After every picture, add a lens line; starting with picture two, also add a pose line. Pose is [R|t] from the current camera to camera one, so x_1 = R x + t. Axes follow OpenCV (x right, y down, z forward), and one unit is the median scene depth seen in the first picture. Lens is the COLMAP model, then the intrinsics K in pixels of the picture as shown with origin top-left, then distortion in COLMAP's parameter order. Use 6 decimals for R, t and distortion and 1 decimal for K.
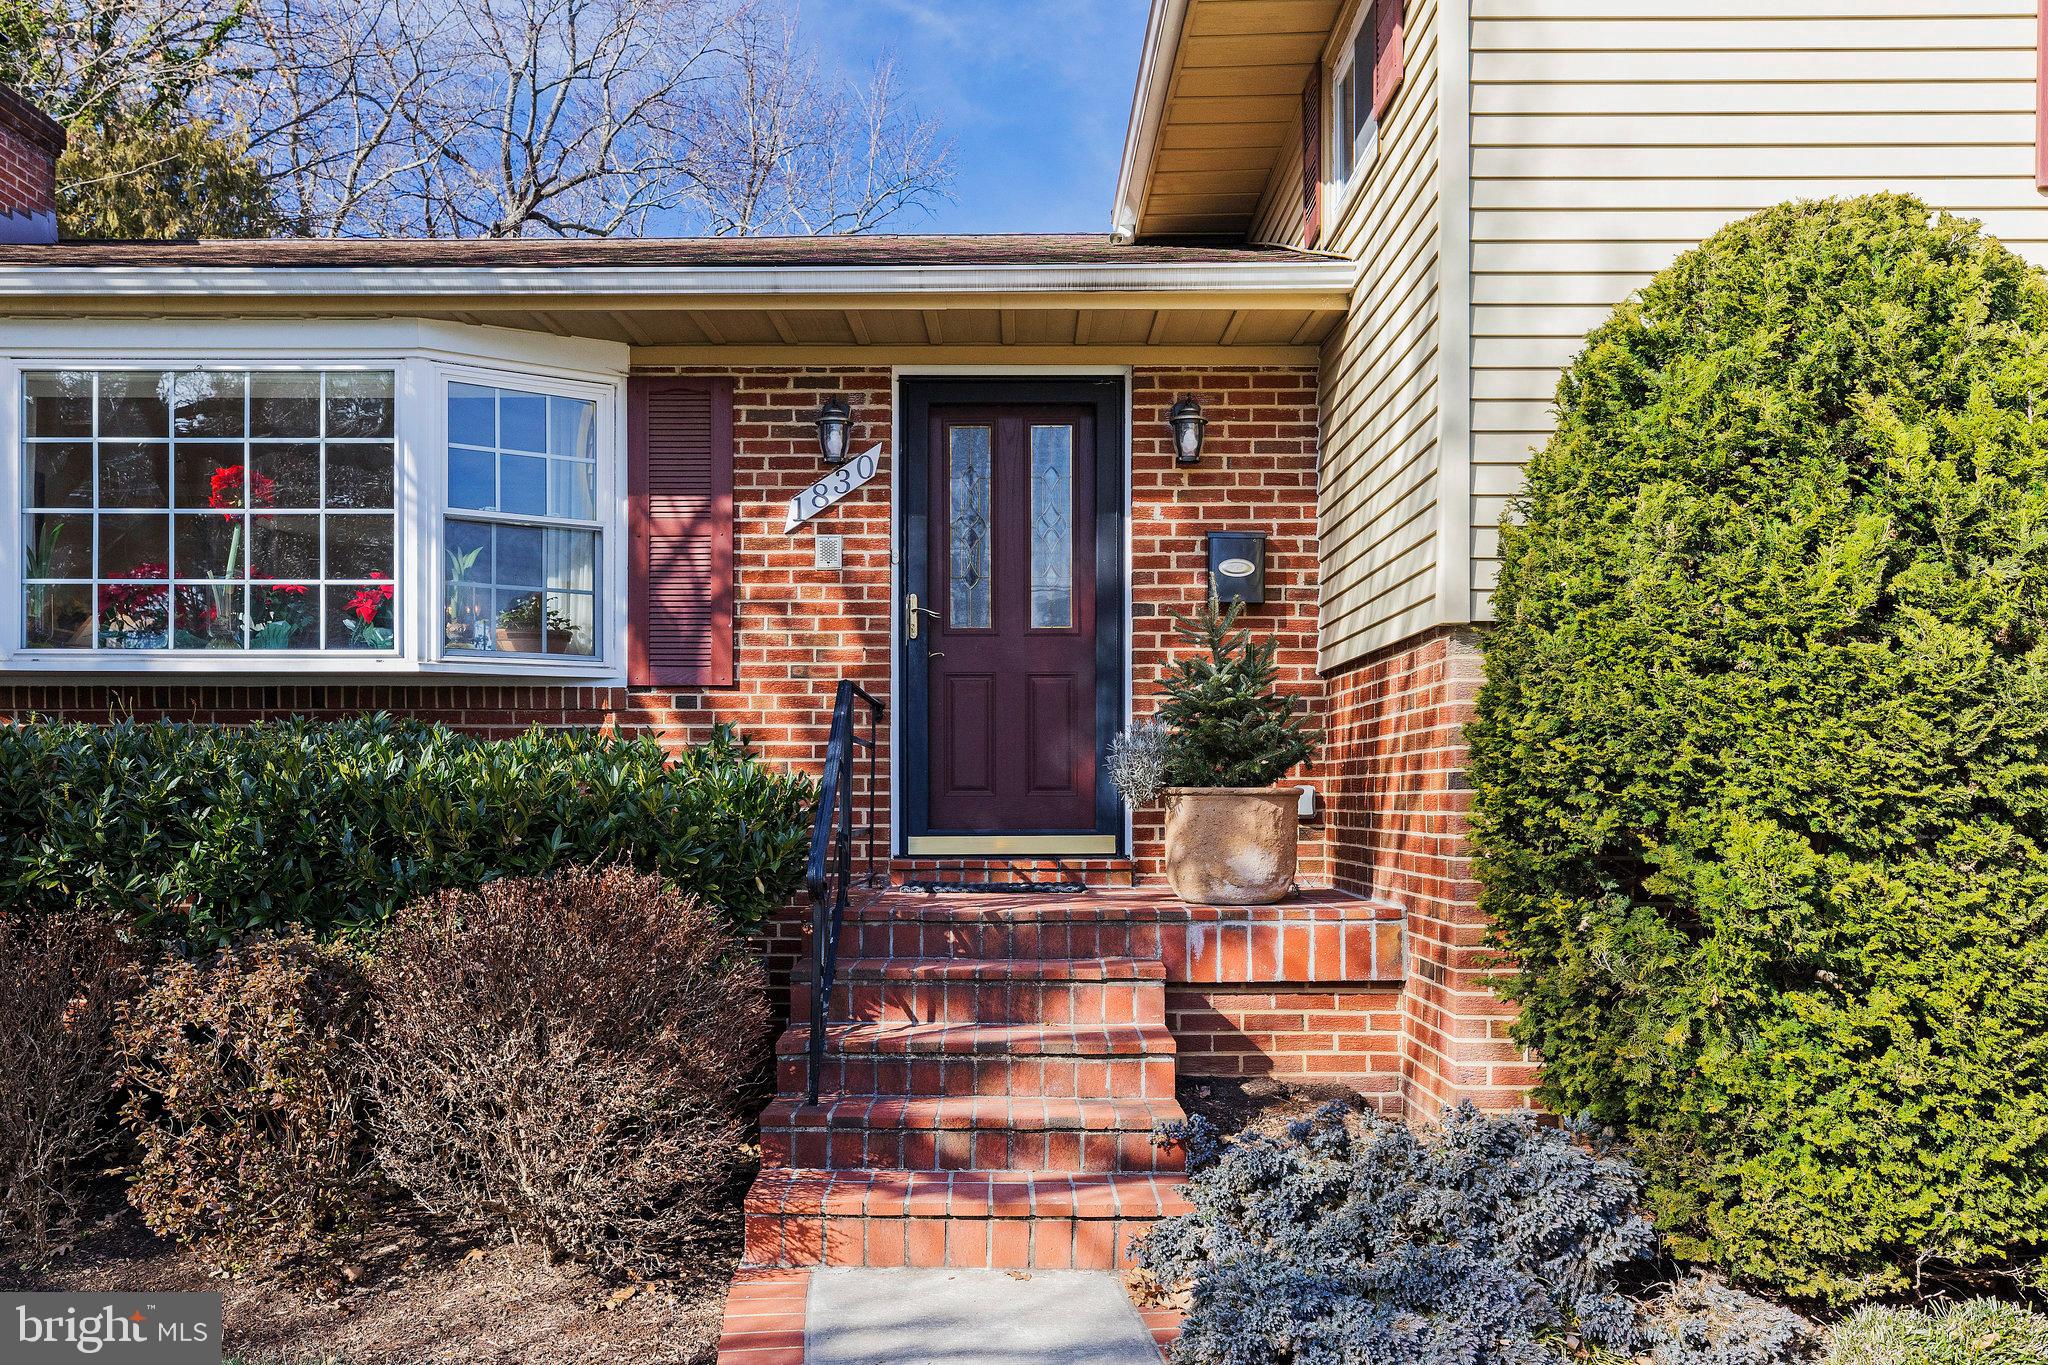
lens RADIAL K [[1806.4, 0, 1024.0], [0, 1806.4, 682.5], [0, 0, 1]] dist [0.001237, -0.005329]
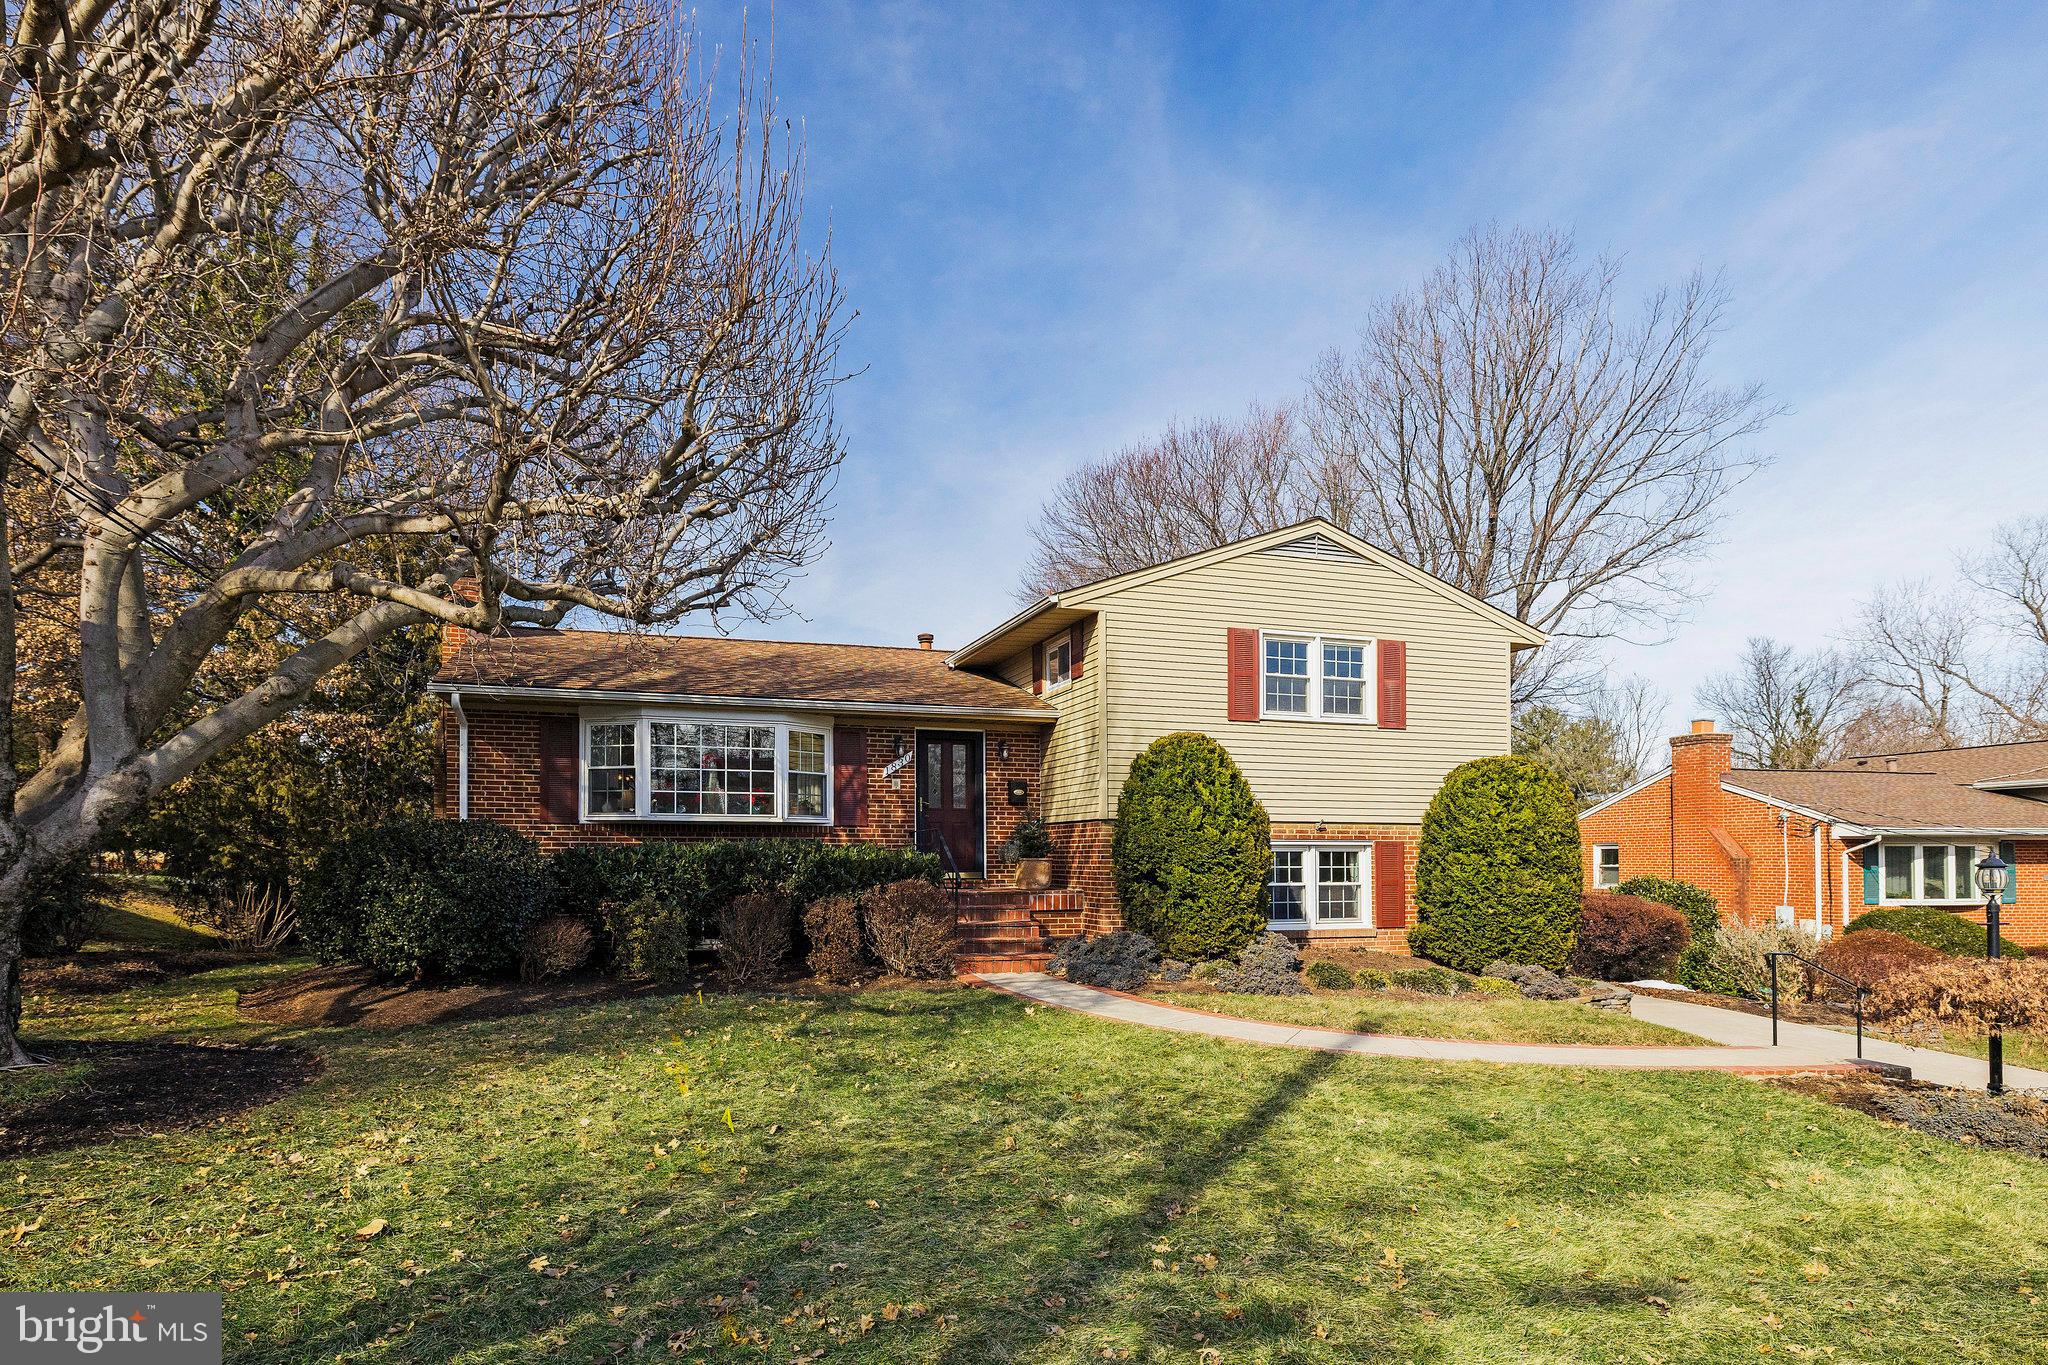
lens RADIAL K [[941.0, 0, 1024.0], [0, 941.0, 682.5], [0, 0, 1]] dist [0.000597, 0.000004]
pose [[0.956701, 0.052536, 0.286291, -0.474939], [-0.017579, 0.992209, -0.123335, -0.060807], [-0.290540, 0.112962, 0.950172, -0.863964]]
